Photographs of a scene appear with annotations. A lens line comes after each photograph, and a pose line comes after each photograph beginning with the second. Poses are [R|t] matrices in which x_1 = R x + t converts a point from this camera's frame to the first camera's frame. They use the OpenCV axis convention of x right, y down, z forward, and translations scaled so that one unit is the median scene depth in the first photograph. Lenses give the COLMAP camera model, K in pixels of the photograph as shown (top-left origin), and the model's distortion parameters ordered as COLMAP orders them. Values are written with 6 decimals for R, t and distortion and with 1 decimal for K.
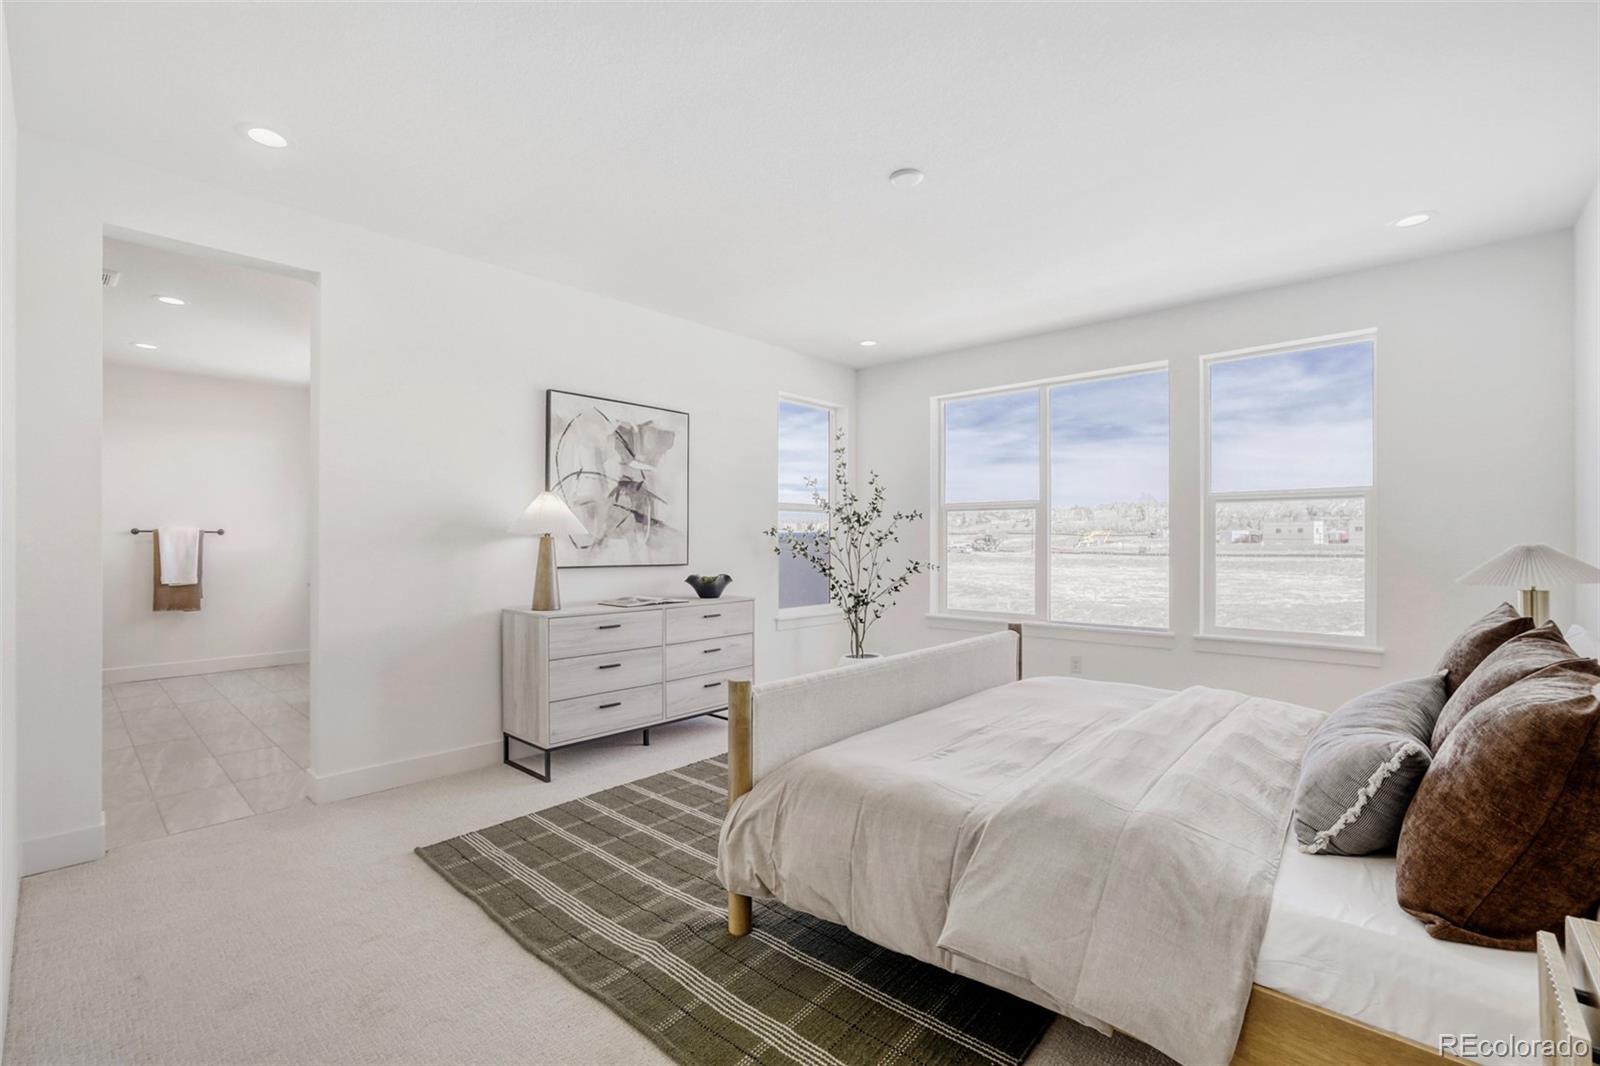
lens RADIAL K [[696.4, 0, 786.5], [0, 696.4, 540.7], [0, 0, 1]] dist [-0.019613, 0.000678]
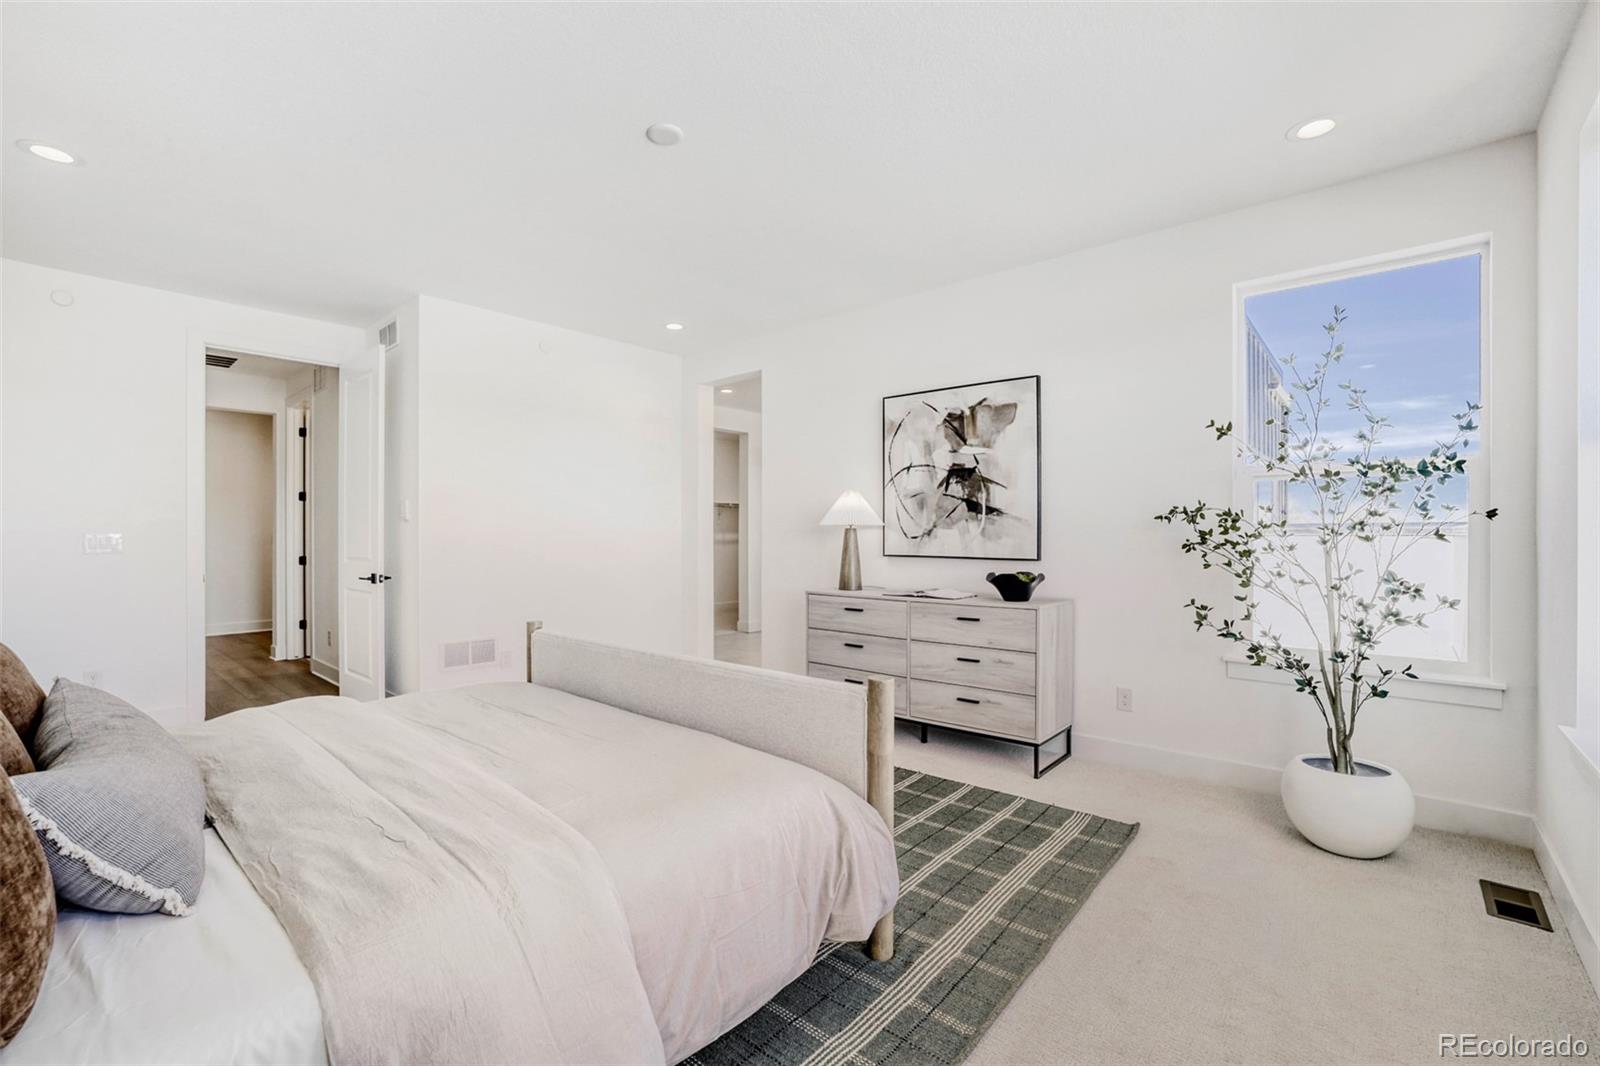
lens RADIAL K [[696.4, 0, 804.4], [0, 696.4, 538.5], [0, 0, 1]] dist [-0.019613, 0.000678]
pose [[0.050082, 0.018911, -0.998566, 0.719264], [0.011520, 0.999743, 0.019511, -0.010940], [0.998679, -0.012481, 0.049851, 0.739449]]
